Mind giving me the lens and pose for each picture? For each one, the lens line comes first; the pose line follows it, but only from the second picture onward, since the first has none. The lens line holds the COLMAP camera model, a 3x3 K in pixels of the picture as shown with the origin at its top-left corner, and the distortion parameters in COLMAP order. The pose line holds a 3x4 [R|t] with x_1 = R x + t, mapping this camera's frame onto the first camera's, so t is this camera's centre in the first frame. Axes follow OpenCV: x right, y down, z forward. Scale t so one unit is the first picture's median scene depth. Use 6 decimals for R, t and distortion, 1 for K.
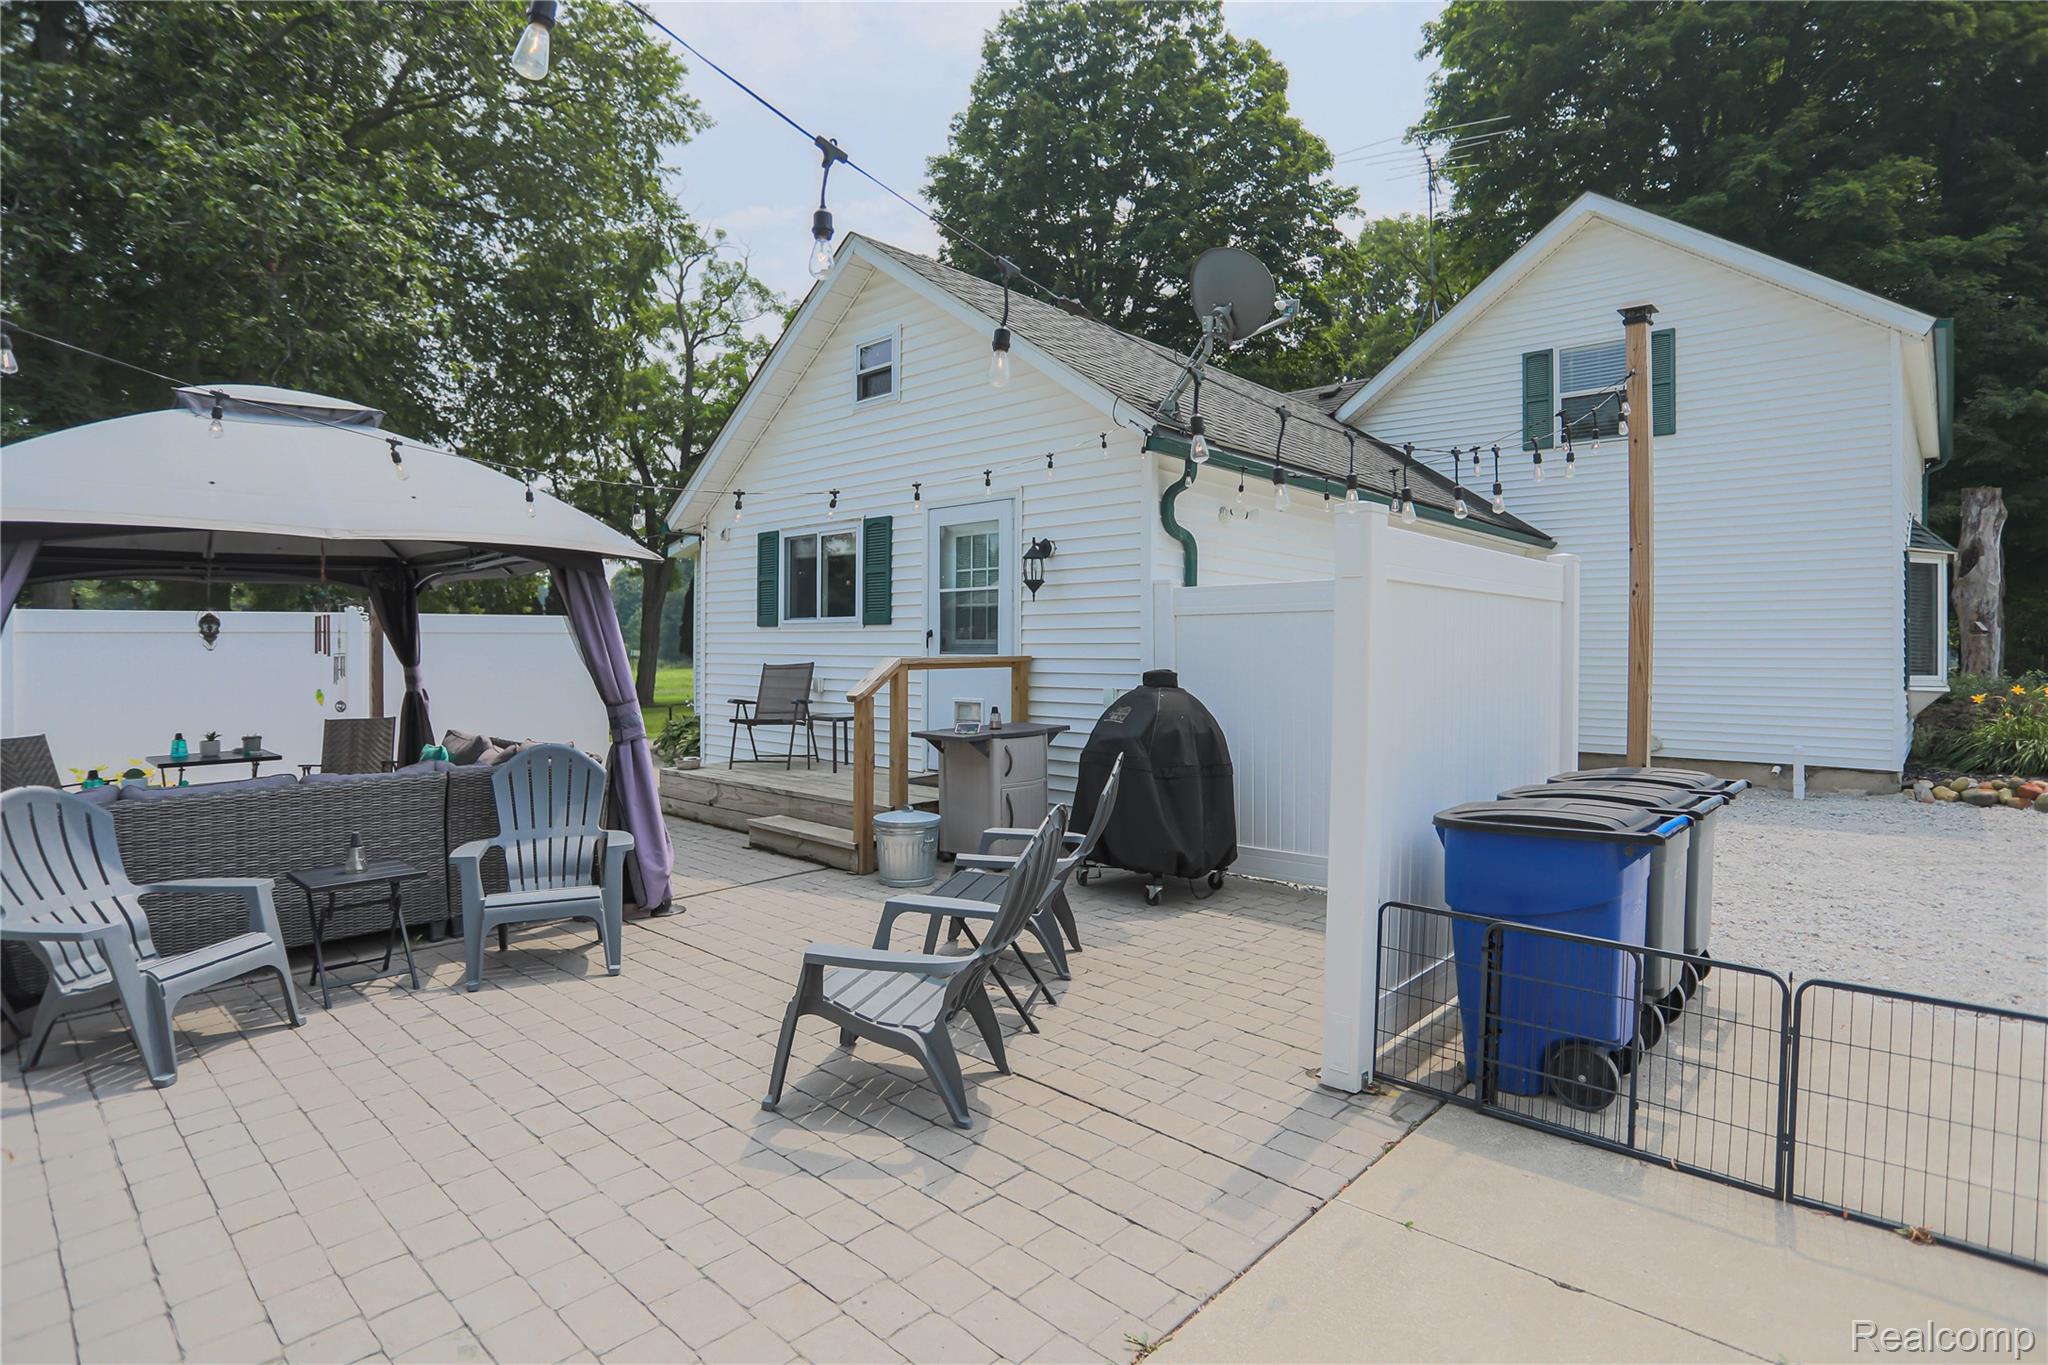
lens RADIAL K [[1036.8, 0, 1040.0], [0, 1036.8, 673.3], [0, 0, 1]] dist [-0.081913, 0.034243]
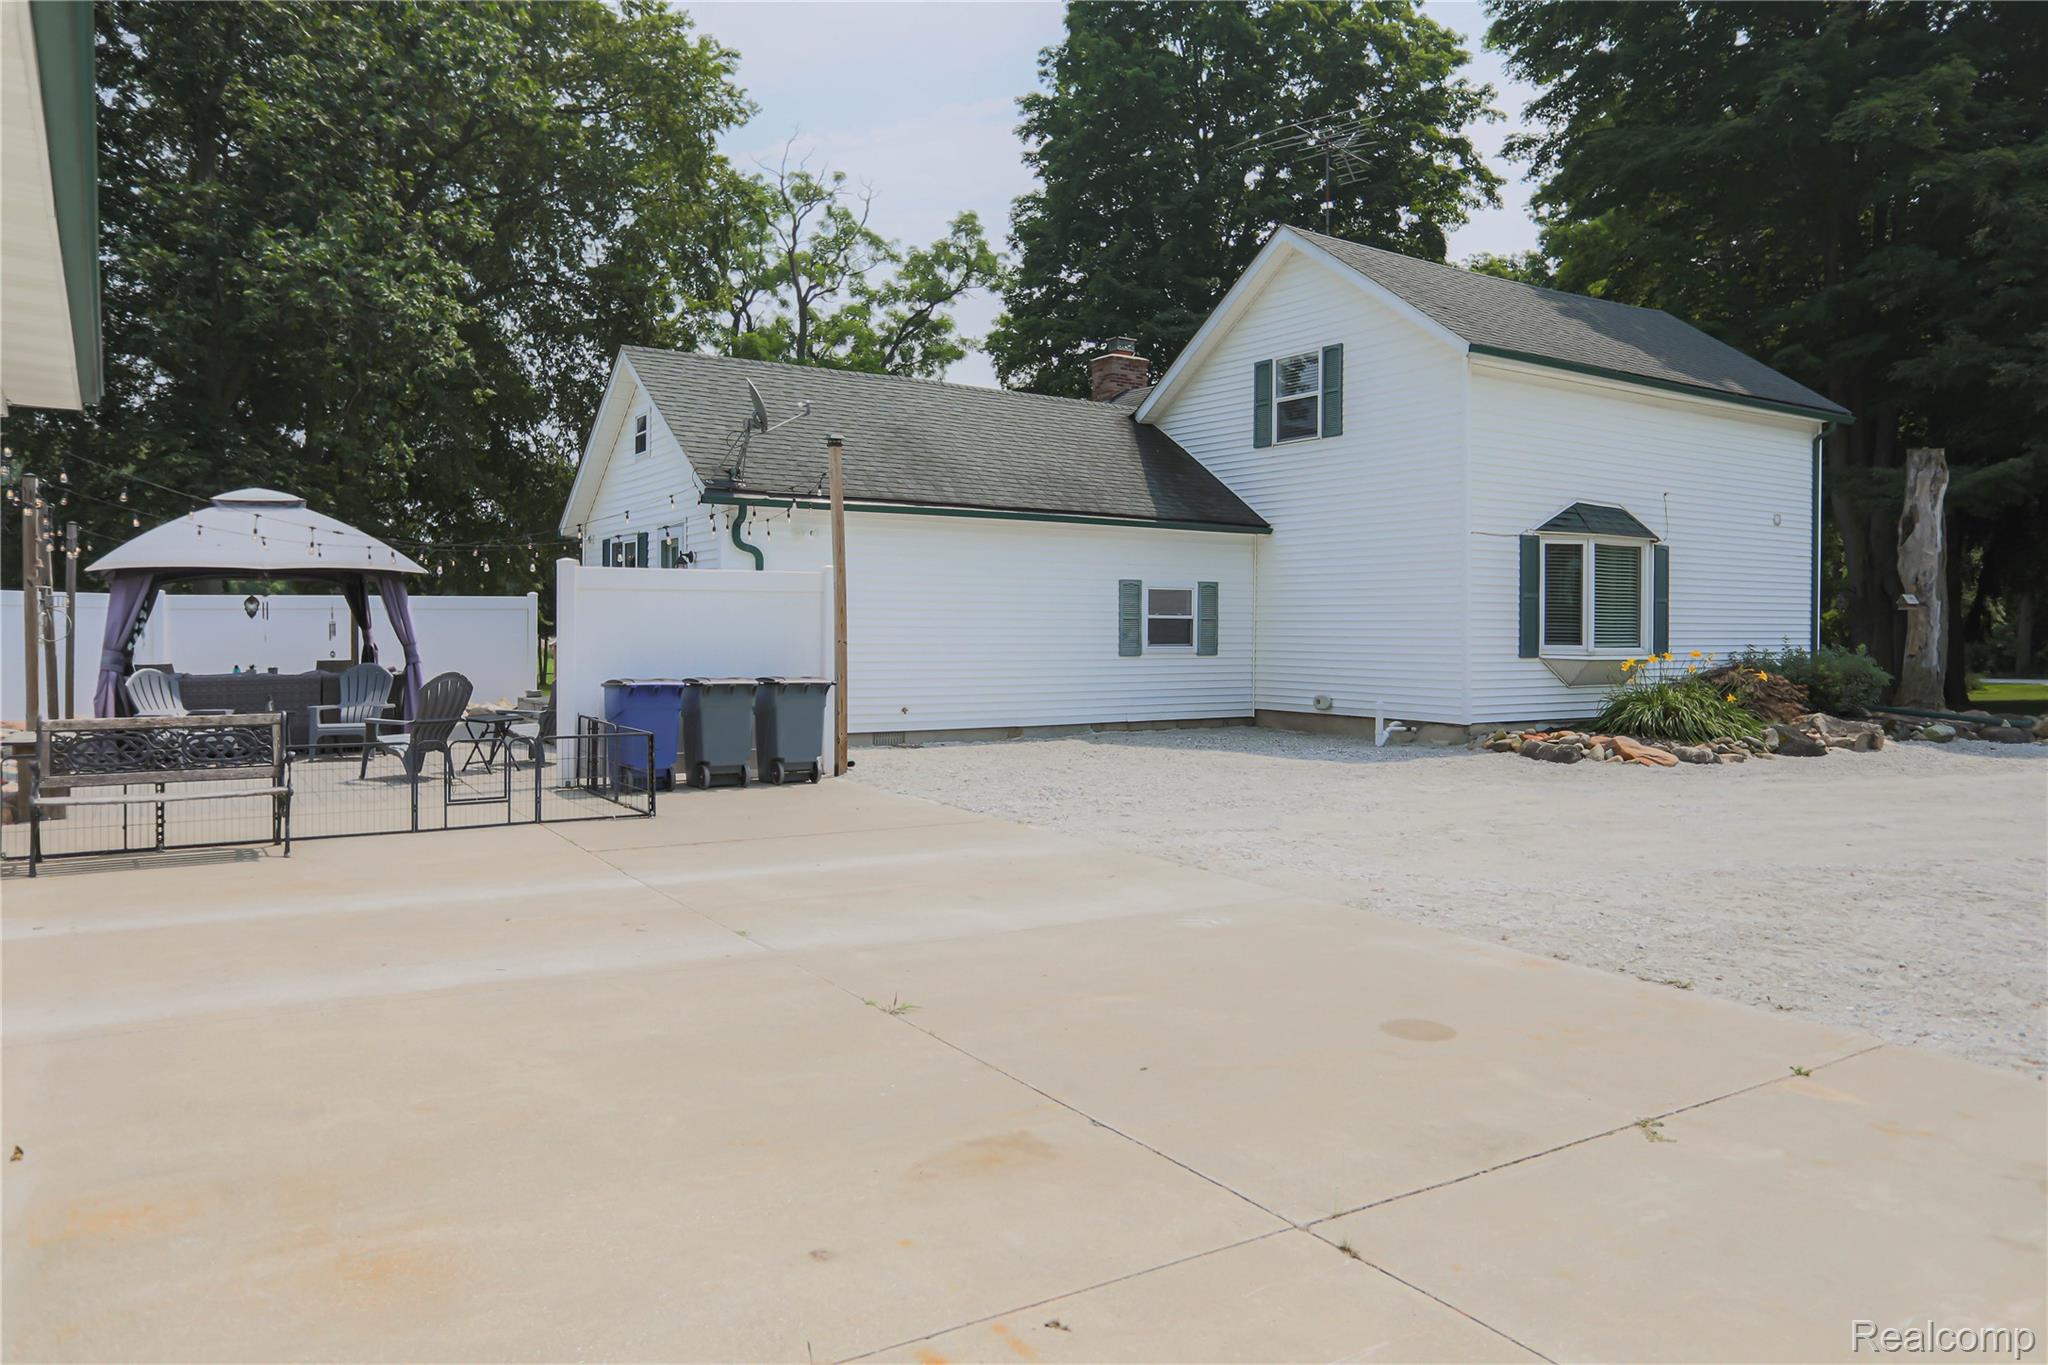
lens RADIAL K [[1327.4, 0, 1022.6], [0, 1327.4, 670.3], [0, 0, 1]] dist [-0.074194, 0.062470]
pose [[0.970395, 0.009959, -0.241317, 0.434870], [-0.008181, 0.999932, 0.008366, 0.015380], [0.241384, -0.006144, 0.970410, -0.378516]]
